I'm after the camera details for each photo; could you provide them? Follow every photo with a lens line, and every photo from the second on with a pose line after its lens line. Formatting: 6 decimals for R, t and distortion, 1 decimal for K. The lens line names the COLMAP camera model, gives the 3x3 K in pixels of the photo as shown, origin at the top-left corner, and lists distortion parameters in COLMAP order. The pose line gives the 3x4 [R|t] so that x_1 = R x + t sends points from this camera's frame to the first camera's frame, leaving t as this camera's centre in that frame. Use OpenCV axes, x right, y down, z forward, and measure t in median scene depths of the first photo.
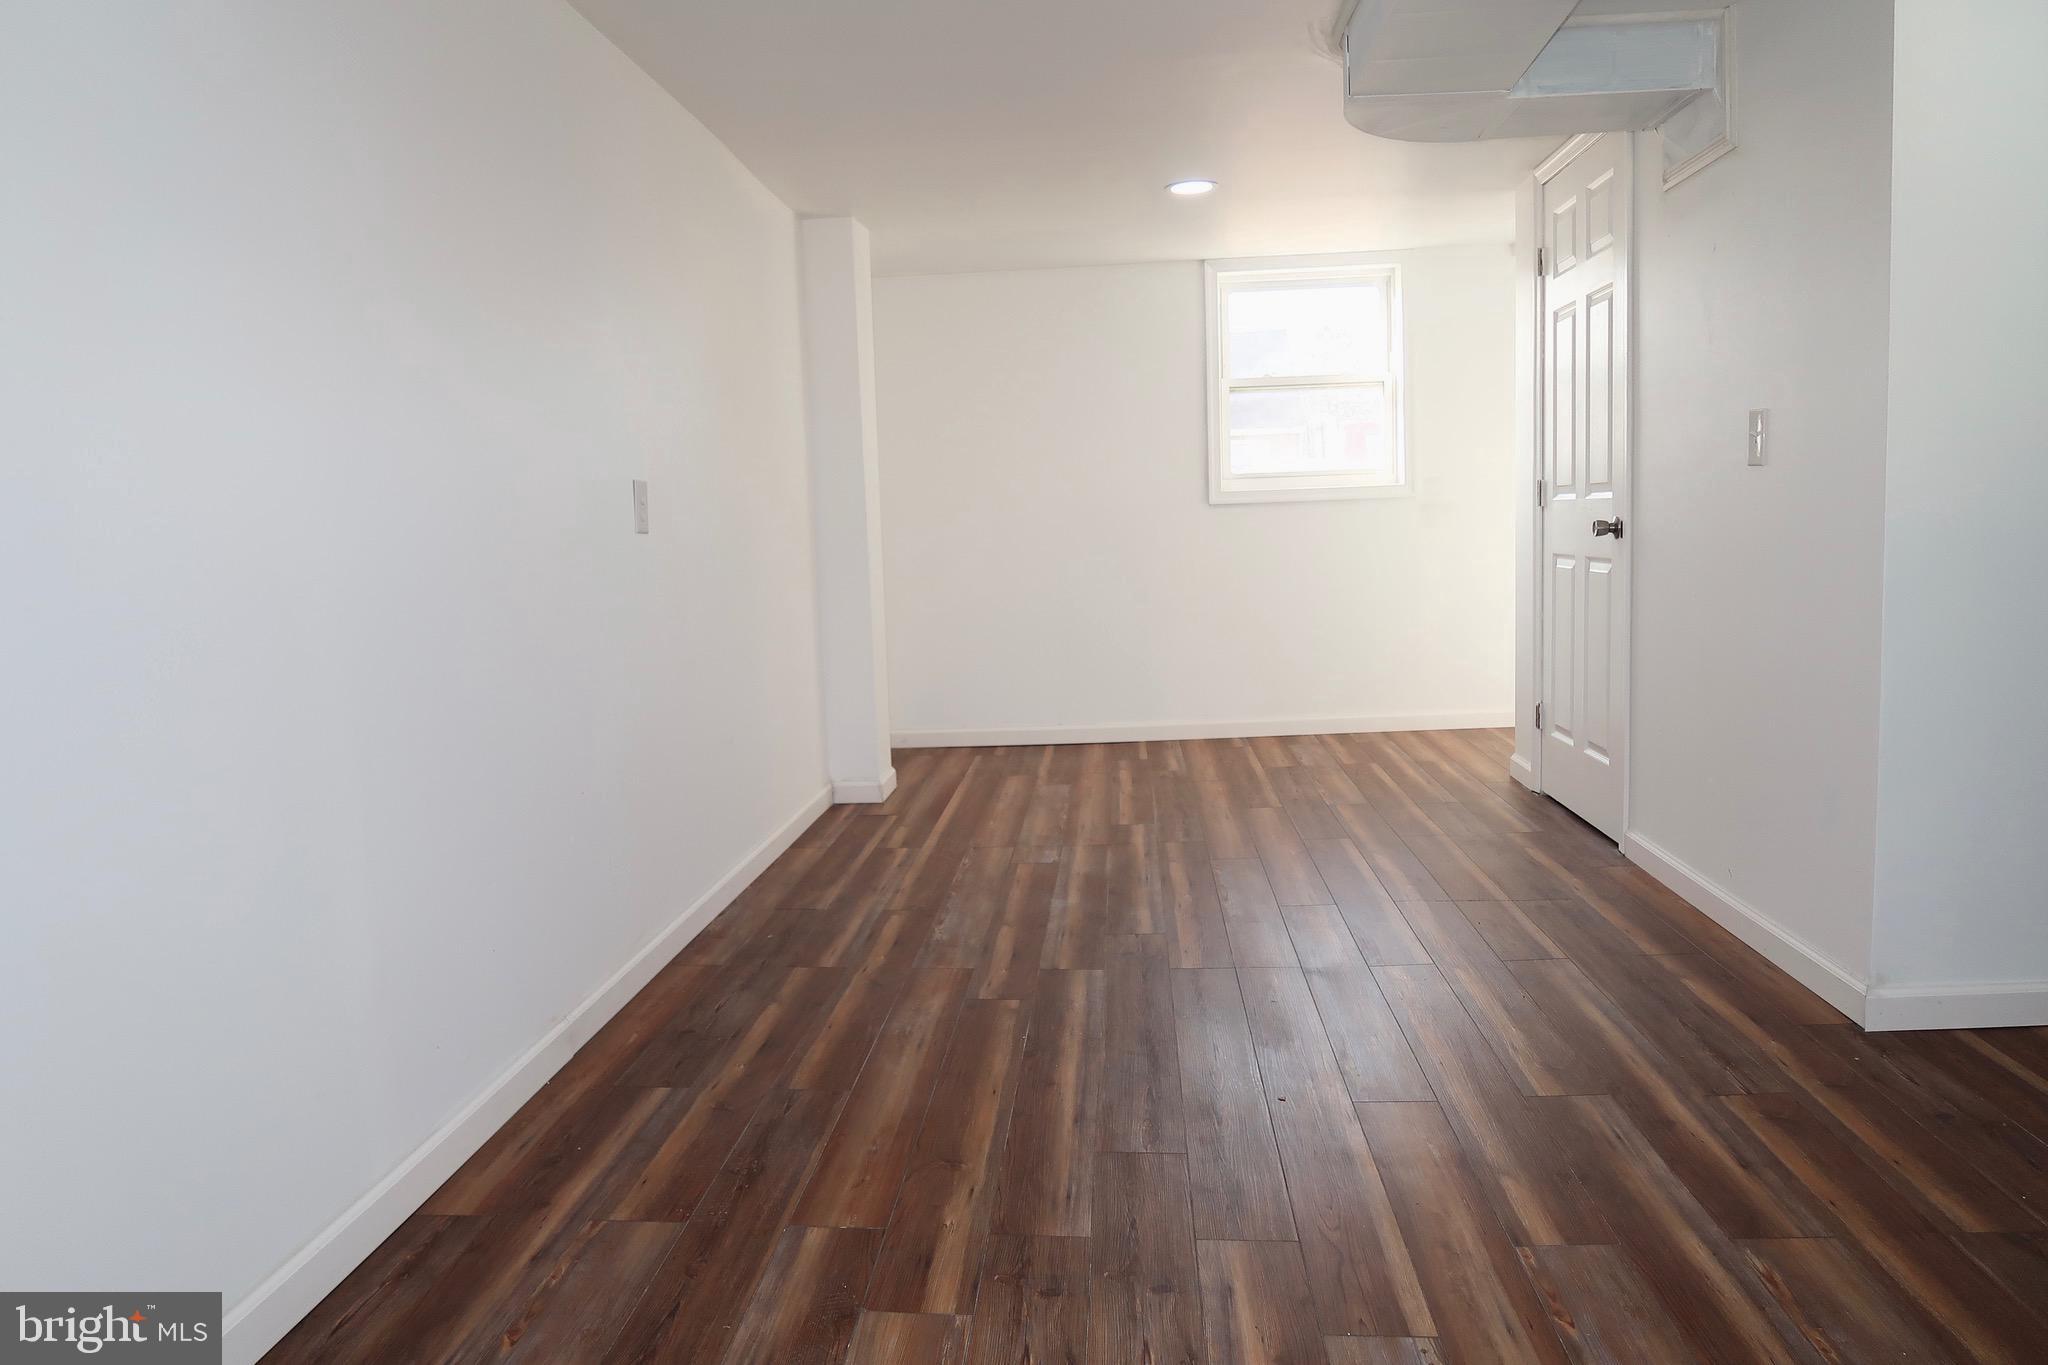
lens RADIAL K [[1400.6, 0, 1024.0], [0, 1400.6, 682.5], [0, 0, 1]] dist [-0.028889, 0.000848]
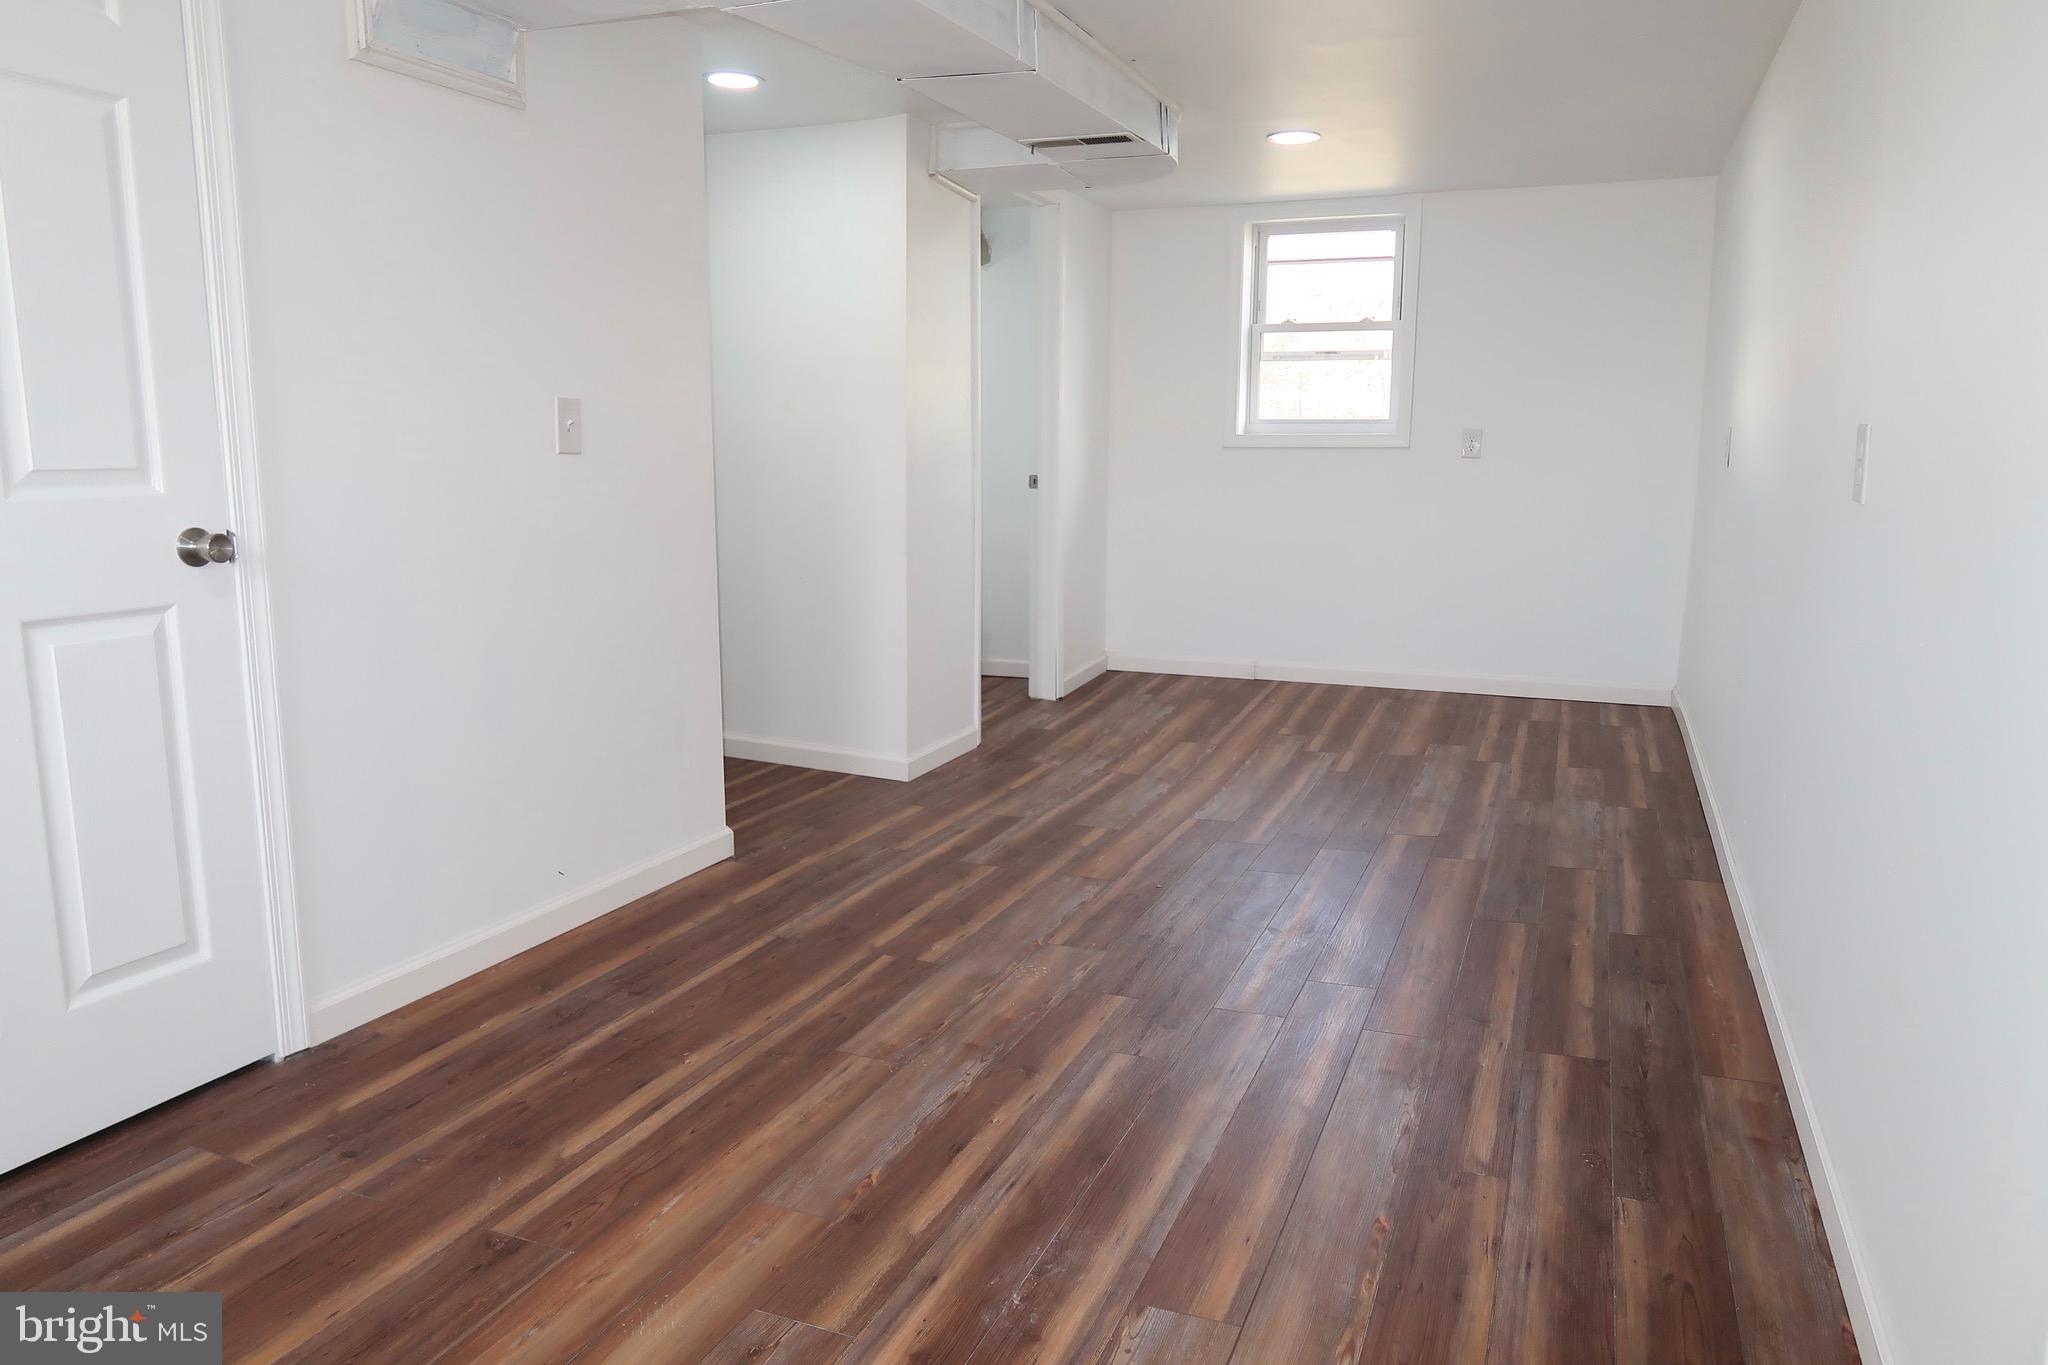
lens RADIAL K [[1400.6, 0, 1024.0], [0, 1400.6, 682.5], [0, 0, 1]] dist [-0.028889, 0.000848]
pose [[-0.950821, -0.020143, 0.309086, -0.096476], [0.066244, 0.961570, 0.266449, -0.230629], [-0.302575, 0.273821, -0.912946, 1.763660]]
